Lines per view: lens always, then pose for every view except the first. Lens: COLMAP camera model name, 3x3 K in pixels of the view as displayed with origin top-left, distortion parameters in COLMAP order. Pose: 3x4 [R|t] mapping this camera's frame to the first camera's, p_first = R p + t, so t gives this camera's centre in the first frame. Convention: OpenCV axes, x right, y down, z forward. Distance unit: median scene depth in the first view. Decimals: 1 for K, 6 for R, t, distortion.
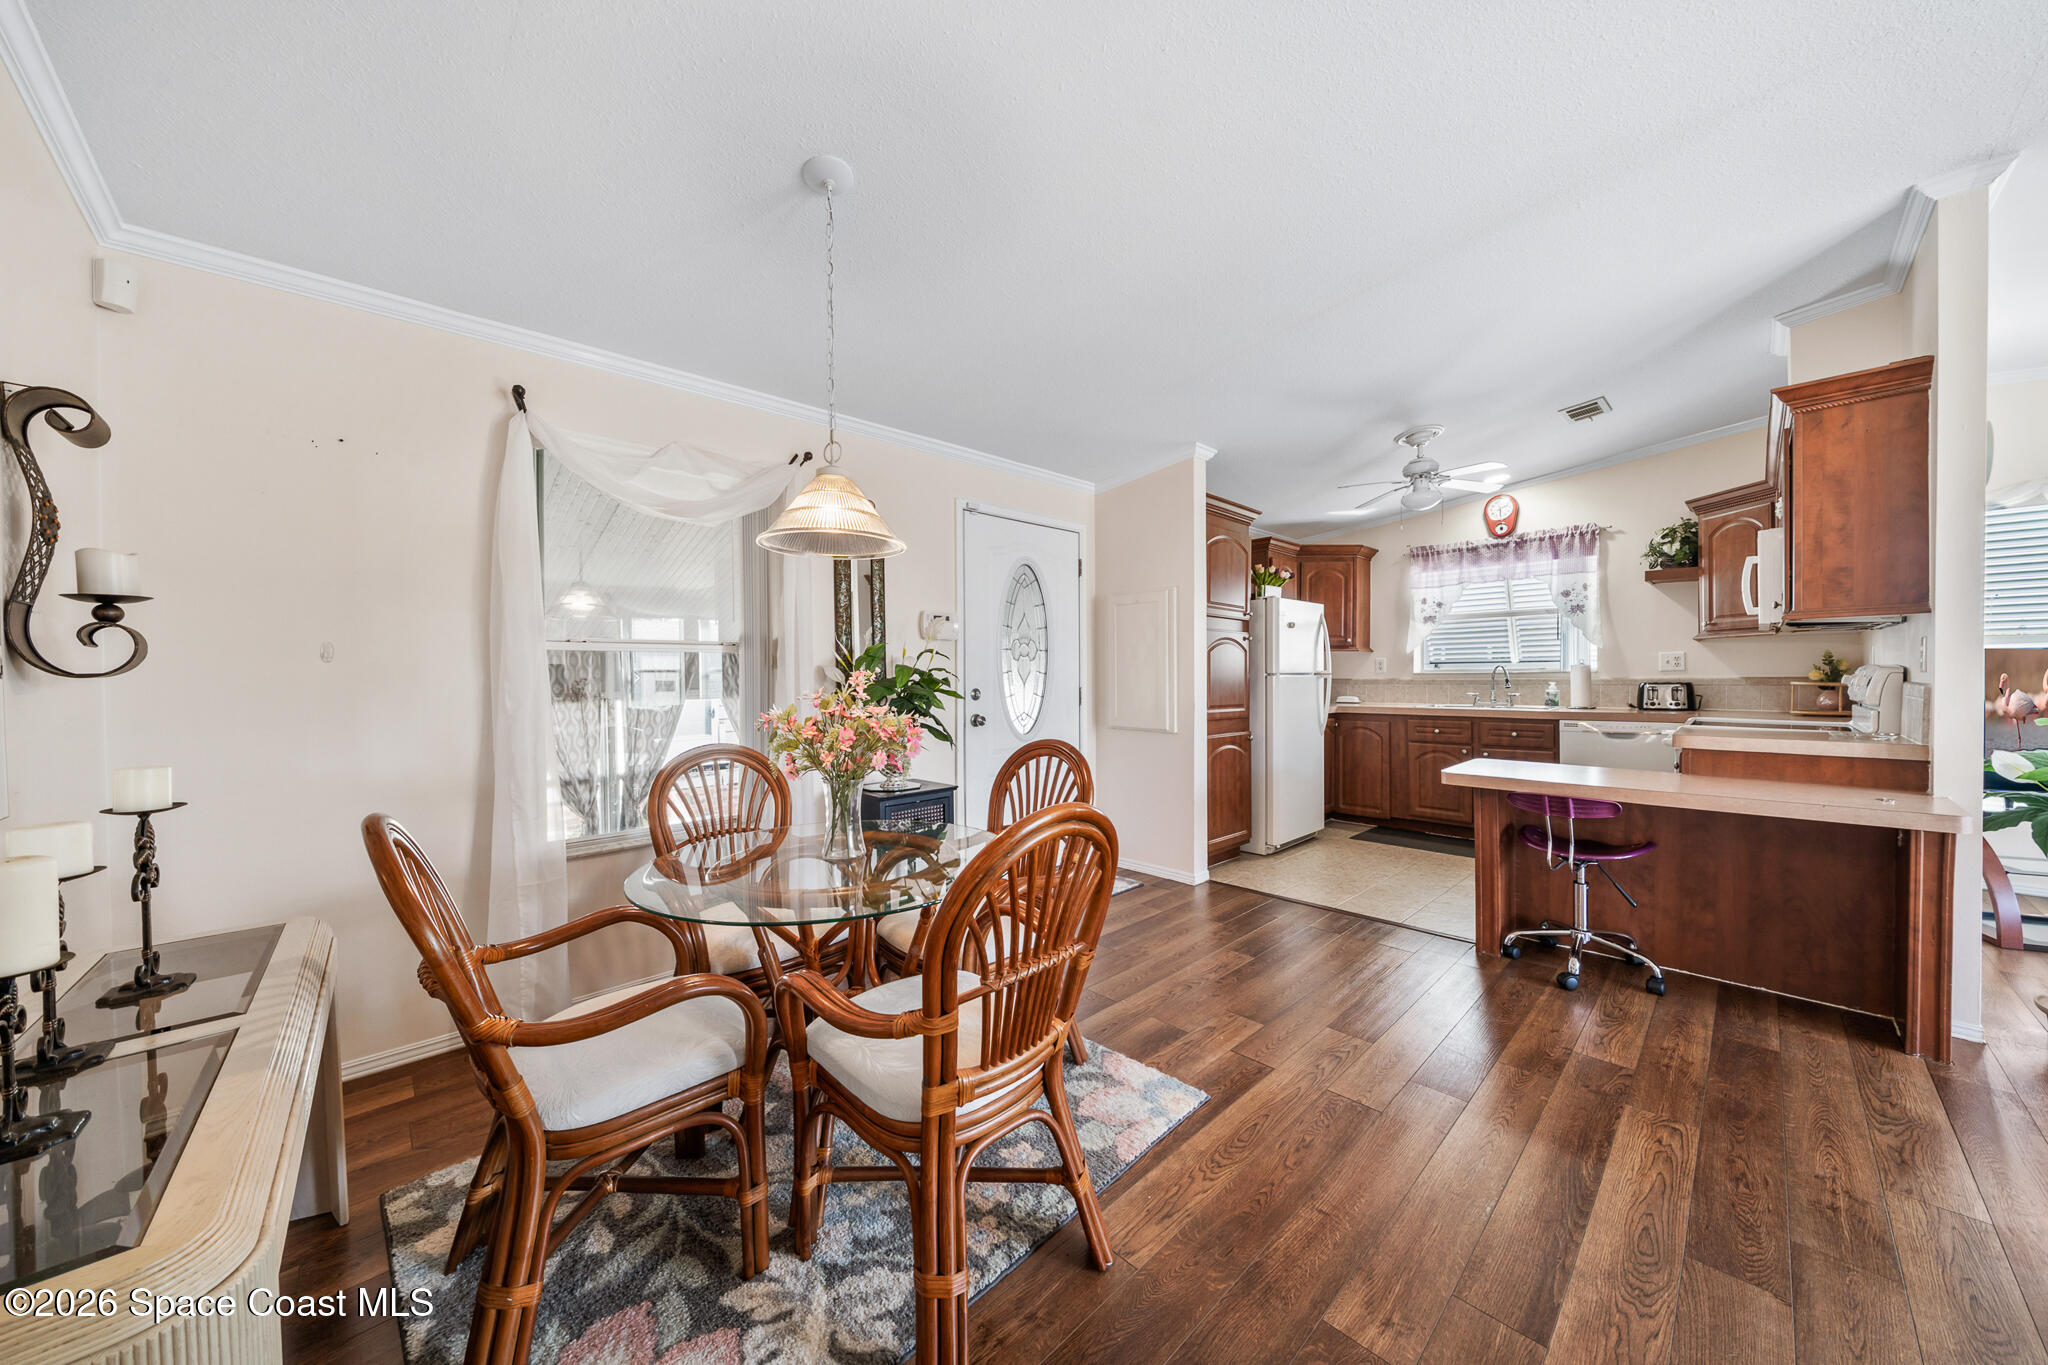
lens RADIAL K [[693.5, 0, 1024.0], [0, 693.5, 682.5], [0, 0, 1]] dist [-0.009559, -0.000047]
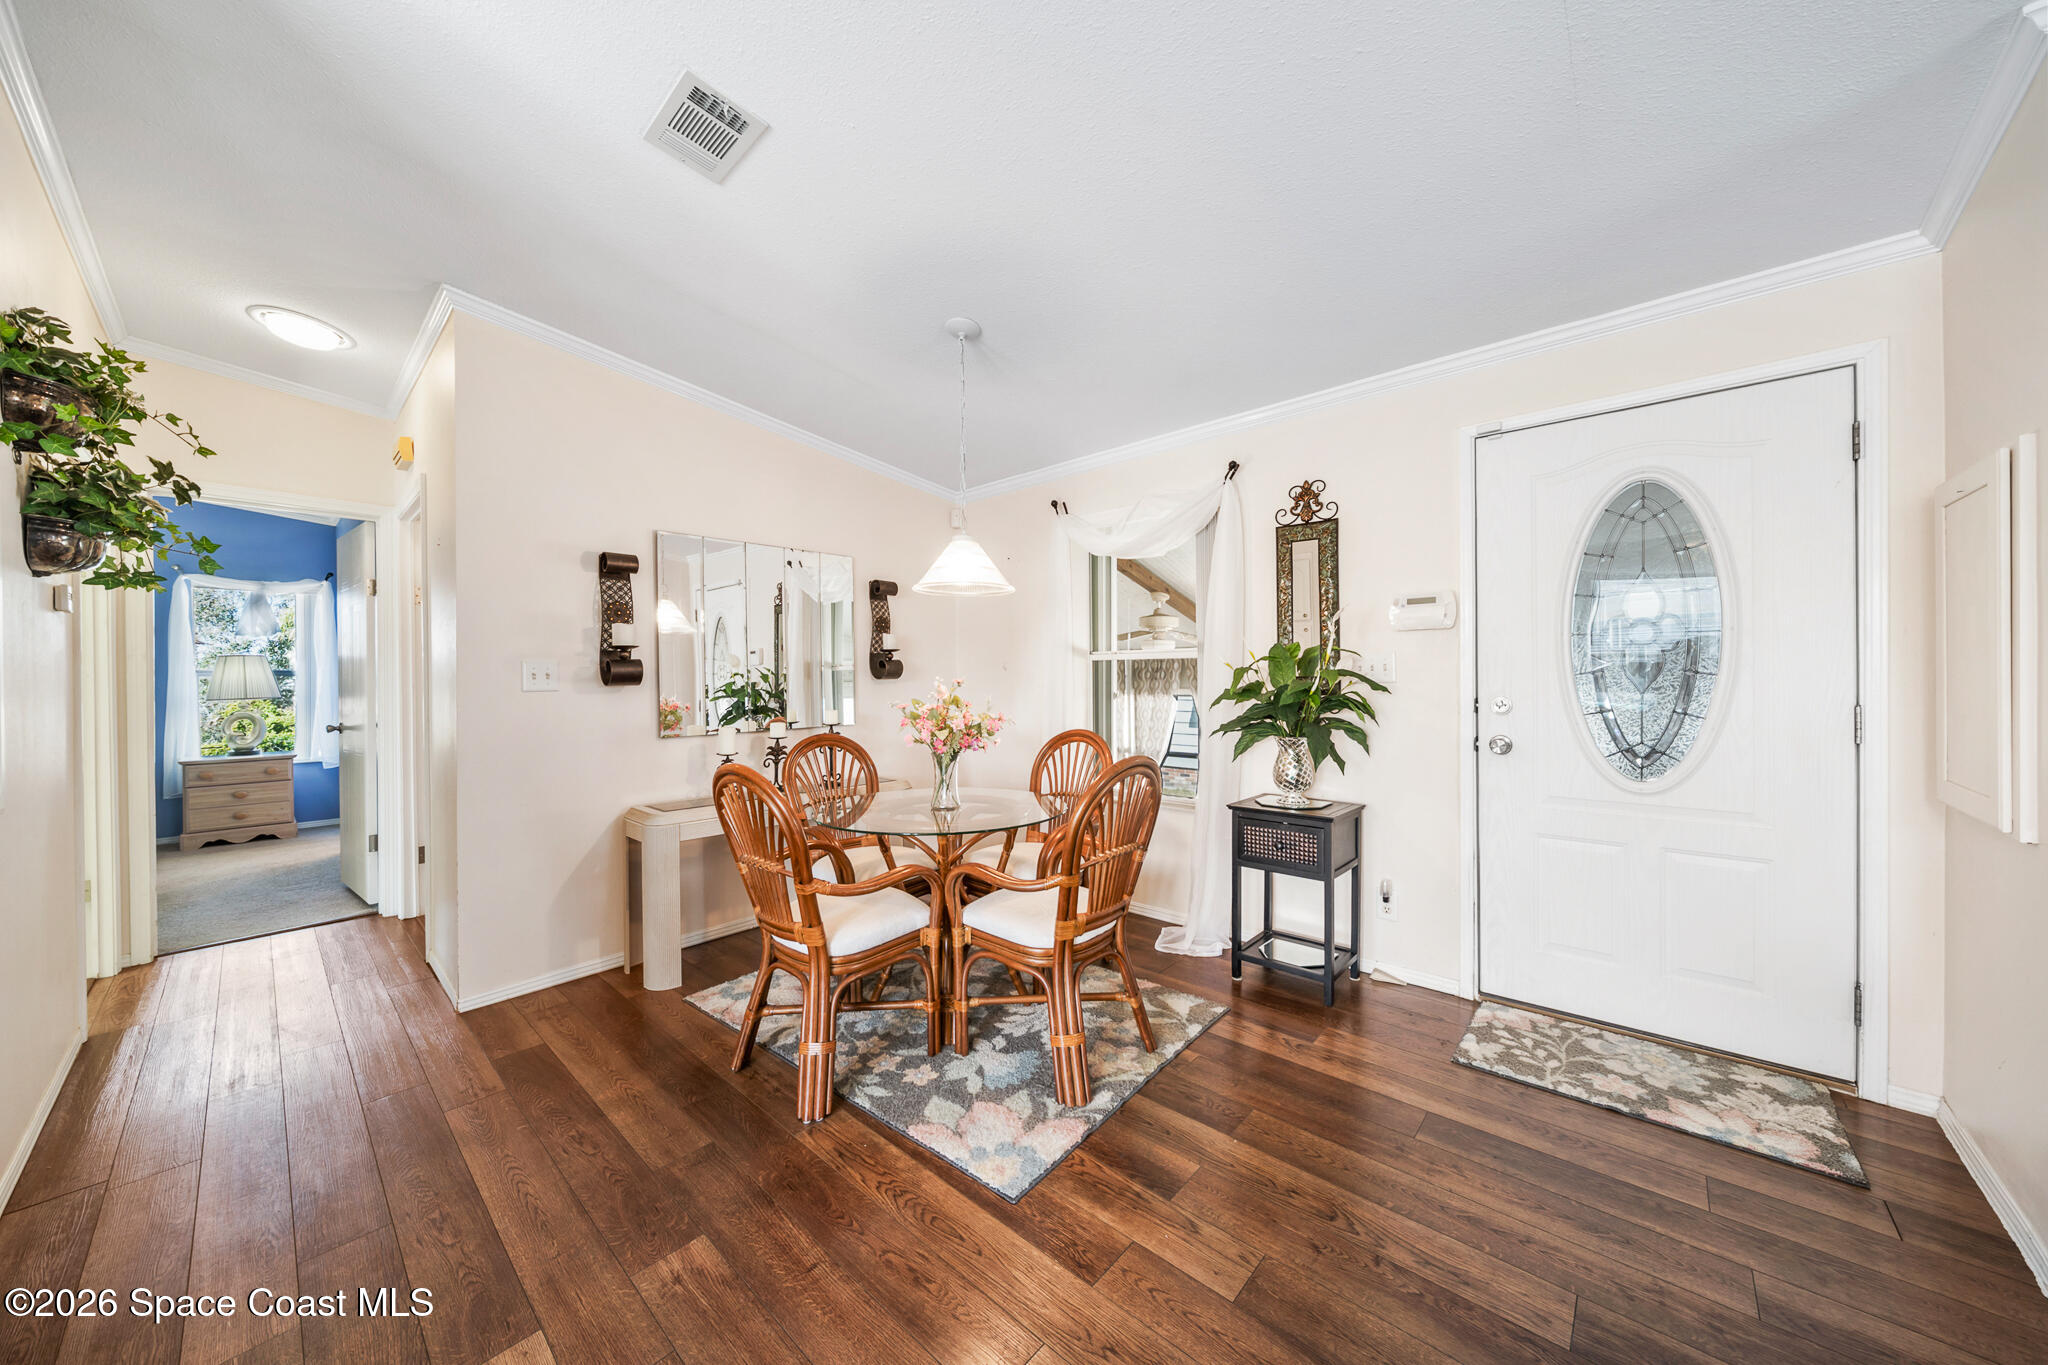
lens RADIAL K [[693.5, 0, 1024.0], [0, 693.5, 682.5], [0, 0, 1]] dist [-0.009559, -0.000047]
pose [[0.087367, 0.014516, -0.996070, 0.427894], [-0.005264, 0.999887, 0.014110, -0.009823], [0.996162, 0.004011, 0.087433, 0.374835]]
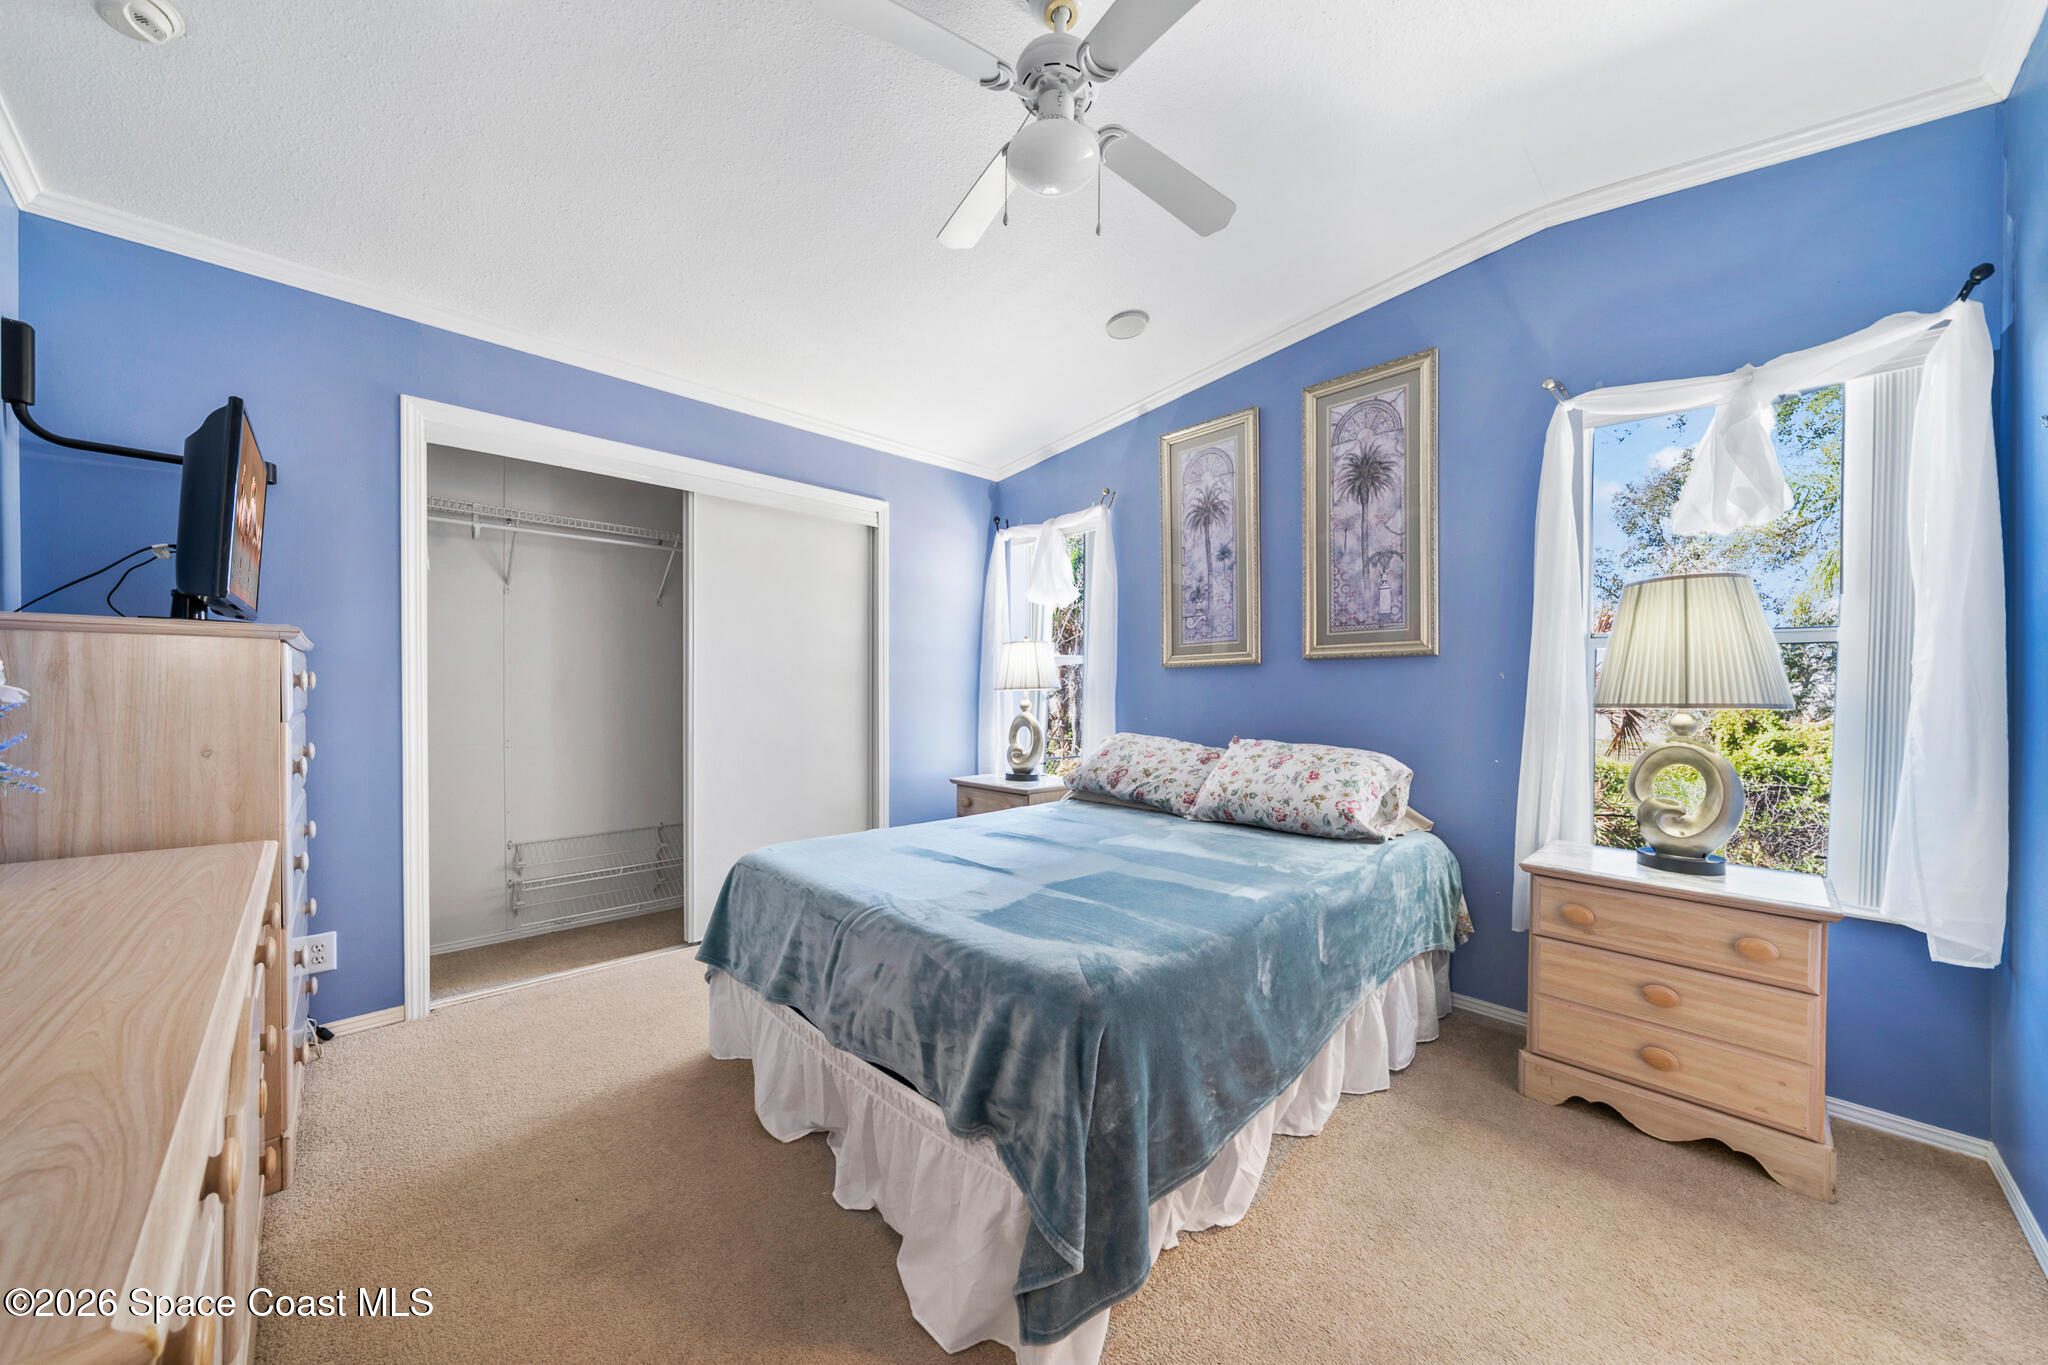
lens RADIAL K [[711.8, 0, 1050.4], [0, 711.8, 686.6], [0, 0, 1]] dist [-0.000334, -0.000042]
pose [[-0.999492, 0.004240, -0.031598, -0.421691], [0.003590, 0.999781, 0.020613, 0.018423], [0.031678, 0.020489, -0.999288, -0.401294]]
